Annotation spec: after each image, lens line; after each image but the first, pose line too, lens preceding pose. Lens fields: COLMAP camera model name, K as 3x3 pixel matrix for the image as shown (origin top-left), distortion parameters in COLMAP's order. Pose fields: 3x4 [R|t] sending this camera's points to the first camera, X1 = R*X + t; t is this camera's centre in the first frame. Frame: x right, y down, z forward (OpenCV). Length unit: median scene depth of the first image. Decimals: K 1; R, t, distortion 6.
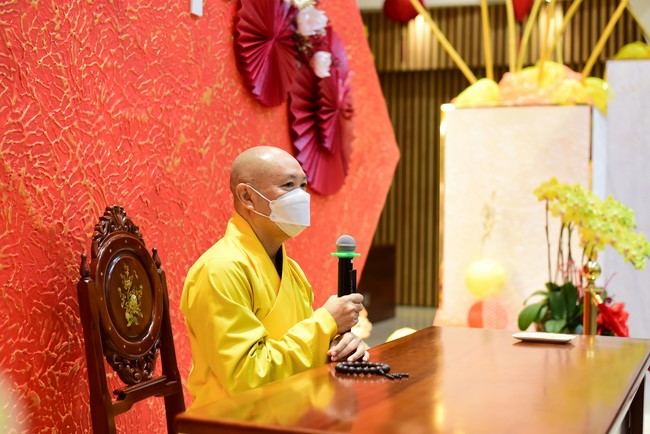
lens RADIAL K [[954.4, 0, 328.4], [0, 954.4, 215.3], [0, 0, 1]] dist [-0.095166, 0.000000]
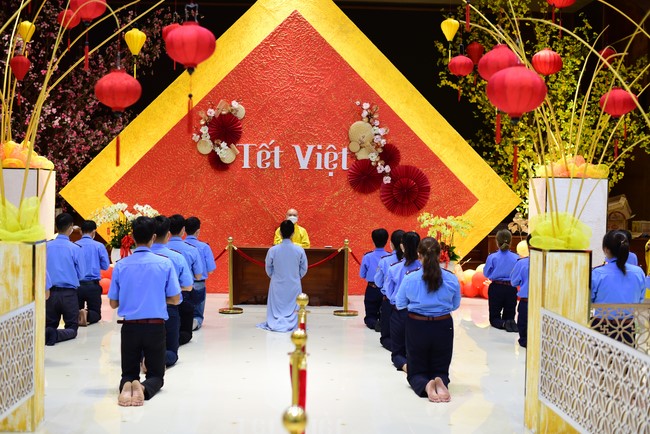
lens RADIAL K [[954.4, 0, 323.5], [0, 954.4, 220.5], [0, 0, 1]] dist [-0.095166, 0.000000]
pose [[0.408294, 0.019167, -0.912649, 3.839206], [-0.008052, 0.999816, 0.017395, -0.076178], [0.912815, 0.000247, 0.408373, -0.851944]]
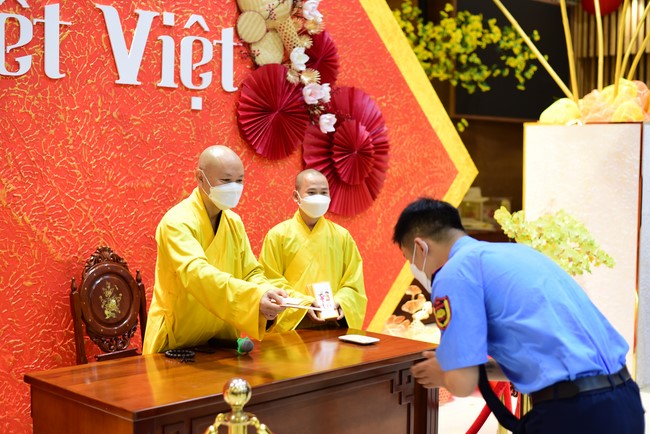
lens RADIAL K [[954.4, 0, 326.2], [0, 954.4, 216.2], [0, 0, 1]] dist [-0.095166, 0.000000]
pose [[0.929078, 0.017060, -0.369491, 0.589824], [0.004162, 0.998390, 0.056563, -0.121893], [0.369861, -0.054090, 0.927511, -0.321665]]
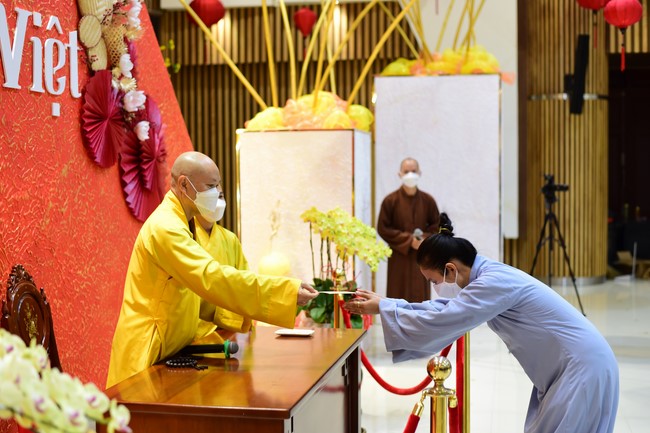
lens RADIAL K [[954.4, 0, 294.4], [0, 954.4, 220.0], [0, 0, 1]] dist [-0.095166, 0.000000]
pose [[0.986580, -0.035739, 0.159319, -0.017031], [0.026809, 0.997965, 0.057851, -0.123097], [-0.161062, -0.052803, 0.985531, -0.454243]]
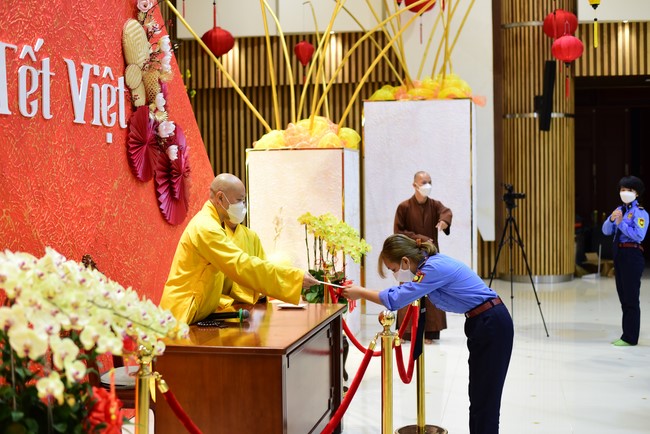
lens RADIAL K [[954.4, 0, 324.6], [0, 954.4, 217.2], [0, 0, 1]] dist [-0.095166, 0.000000]
pose [[0.982060, -0.038381, 0.184623, -0.070549], [0.030375, 0.998480, 0.045998, -0.132985], [-0.186107, -0.039565, 0.981732, -0.886652]]
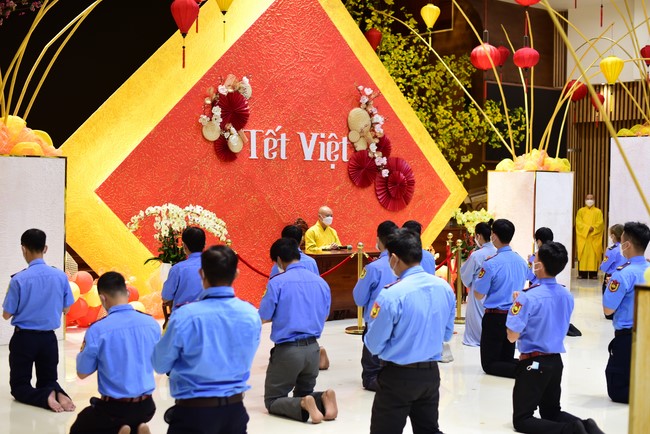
lens RADIAL K [[954.4, 0, 324.3], [0, 954.4, 217.1], [0, 0, 1]] dist [-0.095166, 0.000000]
pose [[0.867355, 0.010040, -0.497590, 1.760810], [0.003244, 0.999661, 0.025825, -0.107161], [0.497680, -0.024013, 0.867028, -2.409184]]
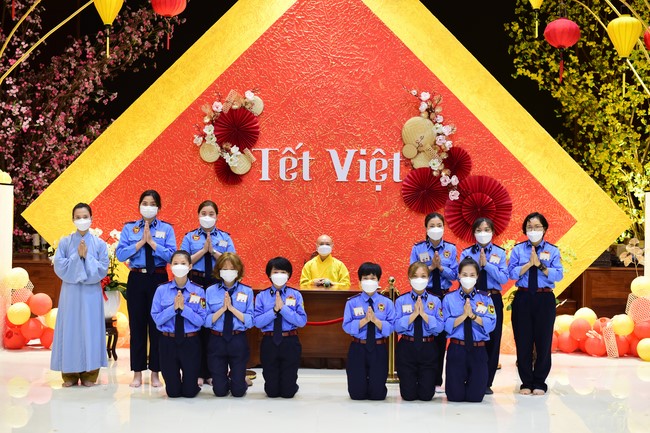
lens RADIAL K [[954.4, 0, 323.7], [0, 954.4, 215.5], [0, 0, 1]] dist [-0.095166, 0.000000]
pose [[0.367524, -0.006046, -0.929994, 2.824866], [-0.003312, 0.999964, -0.007810, -0.092662], [0.930008, 0.005951, 0.367491, -0.408549]]
